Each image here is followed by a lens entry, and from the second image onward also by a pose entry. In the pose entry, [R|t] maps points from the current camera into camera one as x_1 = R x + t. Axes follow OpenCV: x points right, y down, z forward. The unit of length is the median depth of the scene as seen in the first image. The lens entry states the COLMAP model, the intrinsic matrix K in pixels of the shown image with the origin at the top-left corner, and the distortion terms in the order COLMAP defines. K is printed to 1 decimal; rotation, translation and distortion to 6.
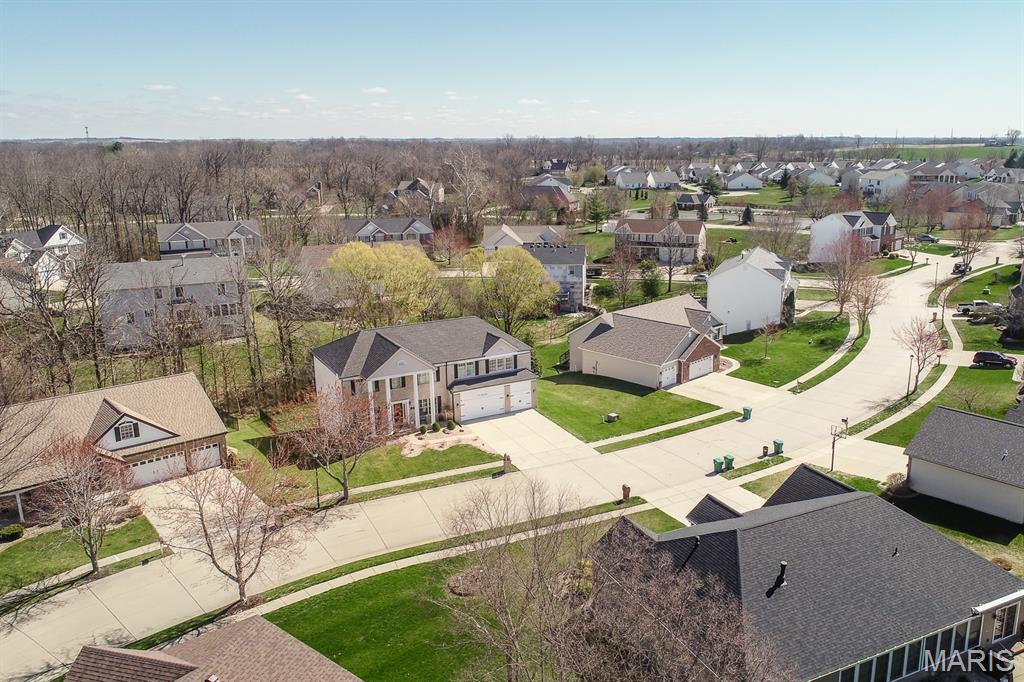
lens RADIAL K [[770.8, 0, 527.7], [0, 770.8, 343.0], [0, 0, 1]] dist [0.000040, -0.003614]
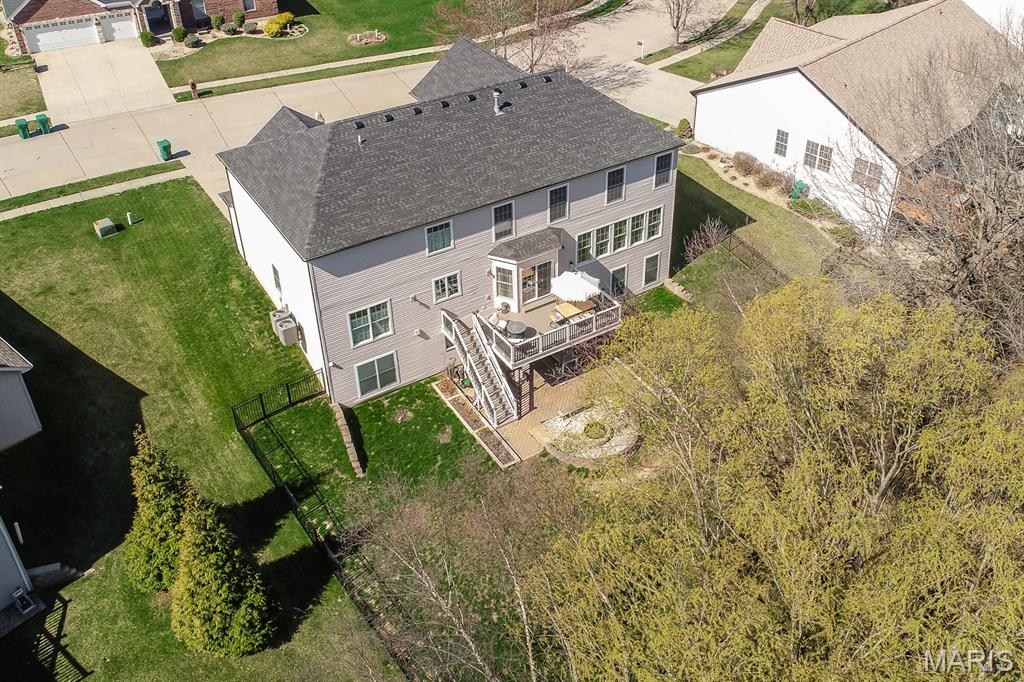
lens RADIAL K [[965.2, 0, 582.2], [0, 965.2, 288.1], [0, 0, 1]] dist [0.000860, -0.005306]
pose [[-0.991266, 0.073911, -0.109217, -0.142661], [-0.033544, 0.659628, 0.750843, -0.394807], [0.127539, 0.747949, -0.651388, 1.514788]]
